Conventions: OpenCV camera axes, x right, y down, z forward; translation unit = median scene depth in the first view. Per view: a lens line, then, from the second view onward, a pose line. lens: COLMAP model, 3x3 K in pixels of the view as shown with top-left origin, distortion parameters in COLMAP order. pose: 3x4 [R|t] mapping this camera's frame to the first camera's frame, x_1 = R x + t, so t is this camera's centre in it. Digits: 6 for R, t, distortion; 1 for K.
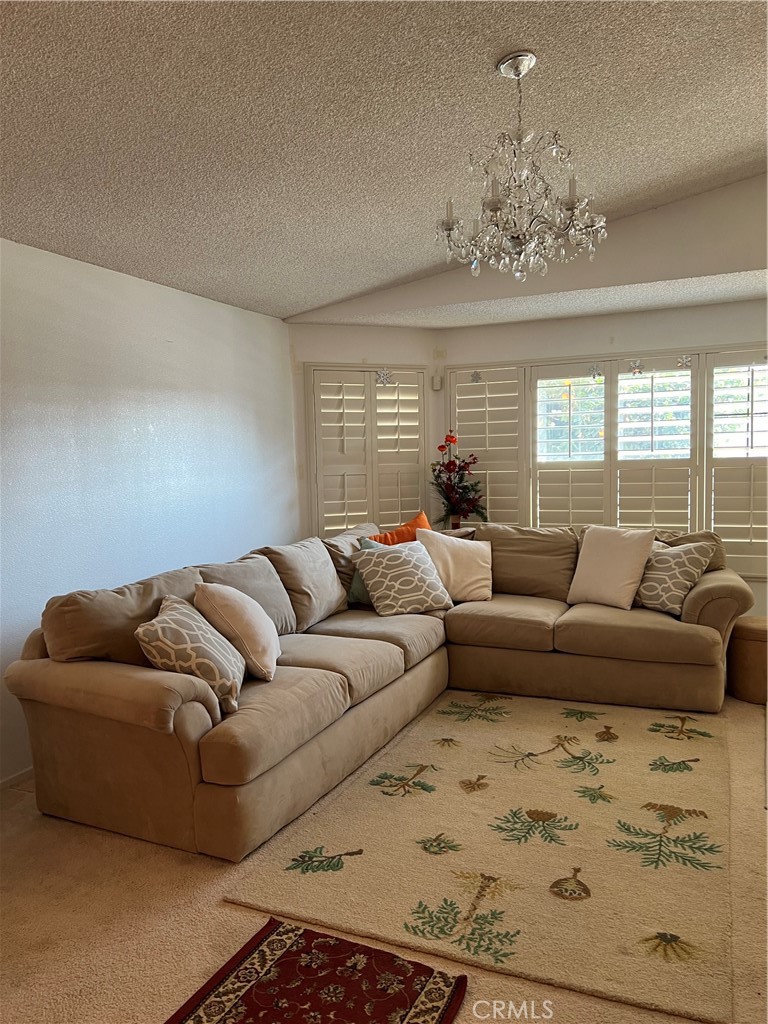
lens RADIAL K [[771.1, 0, 382.7], [0, 771.1, 512.4], [0, 0, 1]] dist [0.062786, -0.071926]
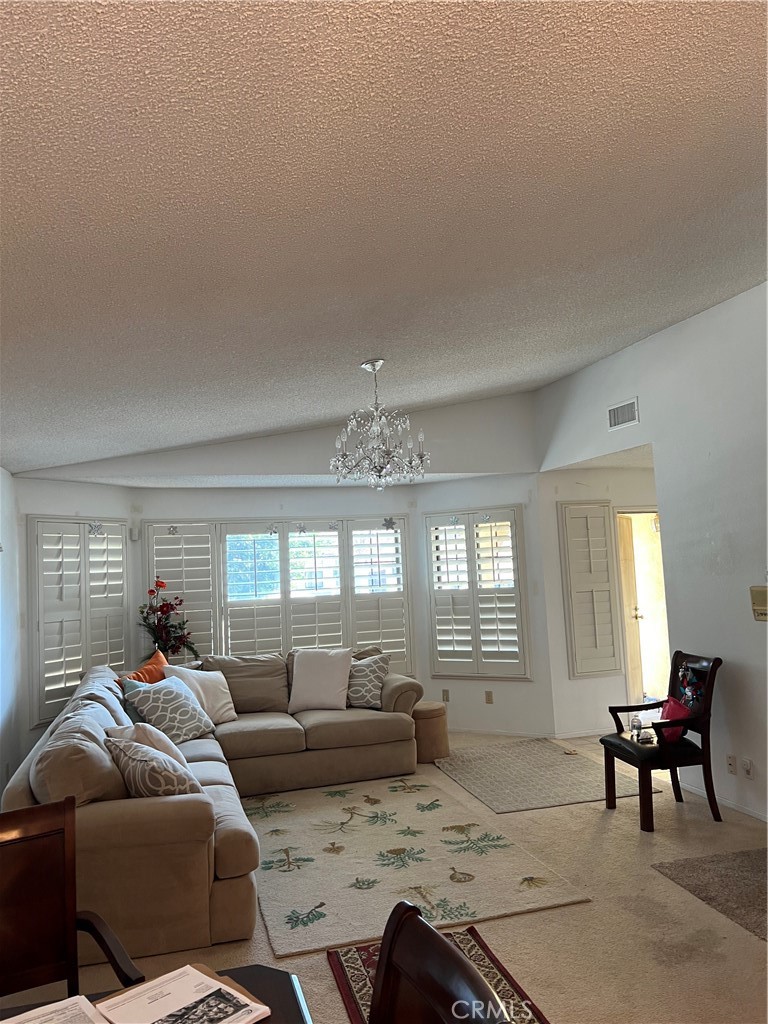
lens RADIAL K [[771.1, 0, 382.7], [0, 771.1, 512.4], [0, 0, 1]] dist [0.062786, -0.071926]
pose [[0.763653, 0.036933, 0.644570, -0.467480], [0.068662, 0.988055, -0.137962, -0.022488], [-0.641966, 0.149613, 0.751995, -0.102372]]
